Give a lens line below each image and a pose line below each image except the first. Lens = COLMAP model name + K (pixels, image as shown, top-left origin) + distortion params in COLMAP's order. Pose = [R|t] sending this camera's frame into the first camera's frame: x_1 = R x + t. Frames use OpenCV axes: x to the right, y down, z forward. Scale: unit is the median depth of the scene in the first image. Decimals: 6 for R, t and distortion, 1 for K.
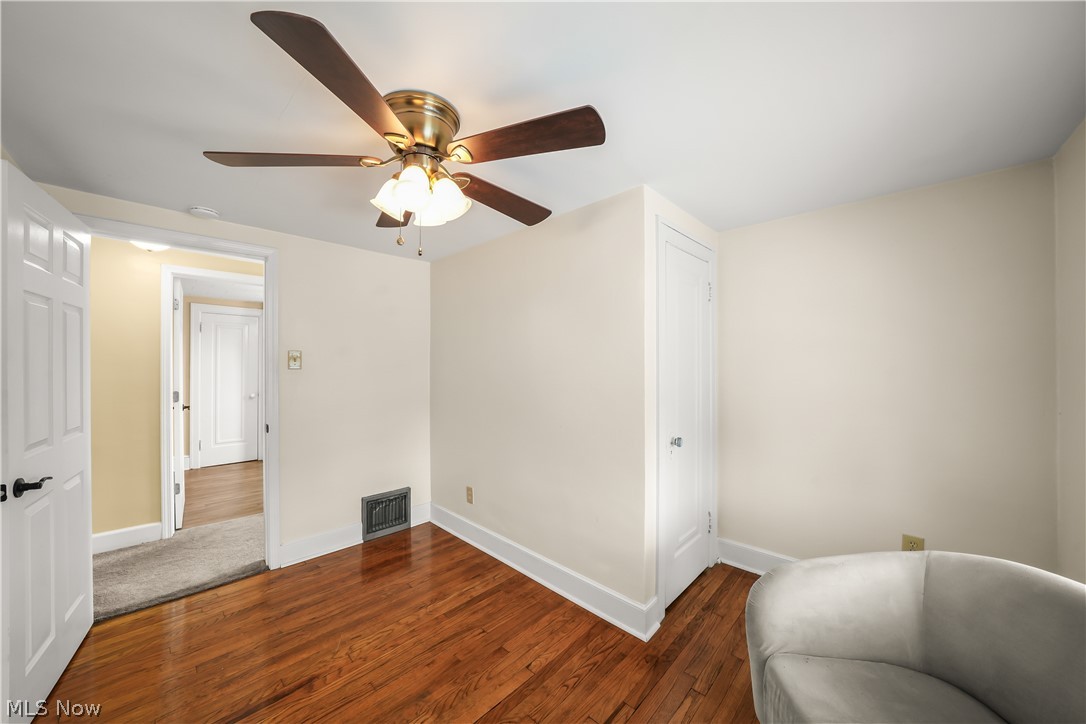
lens RADIAL K [[375.9, 0, 540.2], [0, 375.9, 363.9], [0, 0, 1]] dist [-0.015951, 0.000536]
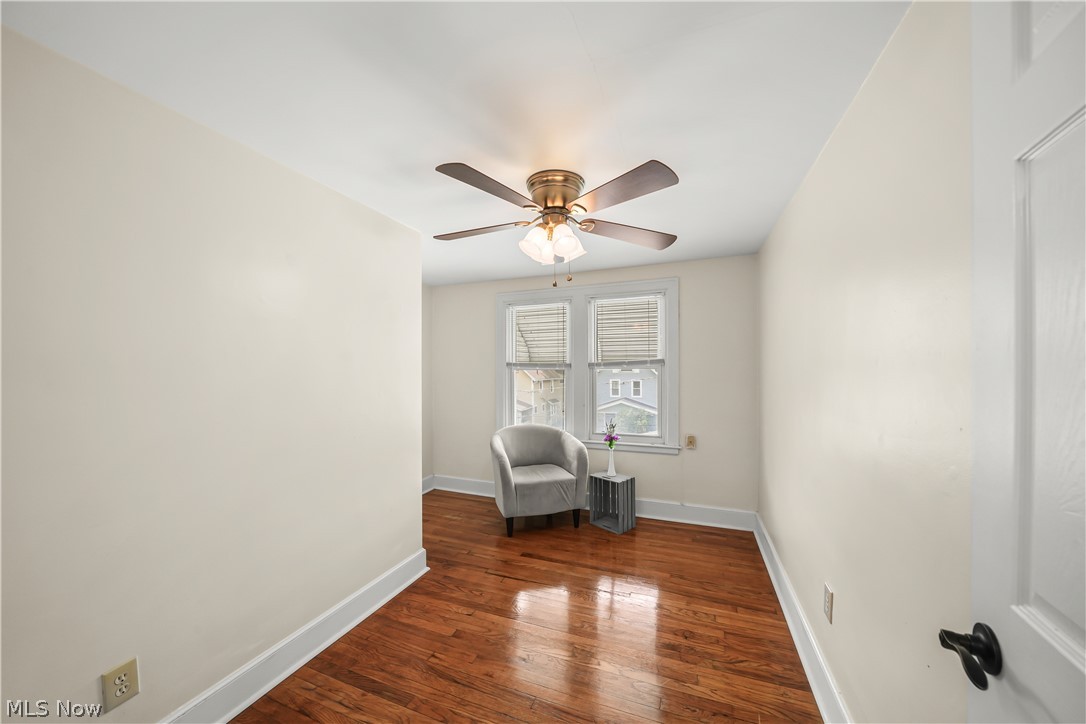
lens RADIAL K [[375.9, 0, 542.9], [0, 375.9, 368.4], [0, 0, 1]] dist [-0.015951, 0.000536]
pose [[-0.373267, -0.001655, 0.927723, -1.050308], [0.002825, 0.999992, 0.002921, 0.009419], [-0.927720, 0.003711, -0.373259, 1.038385]]
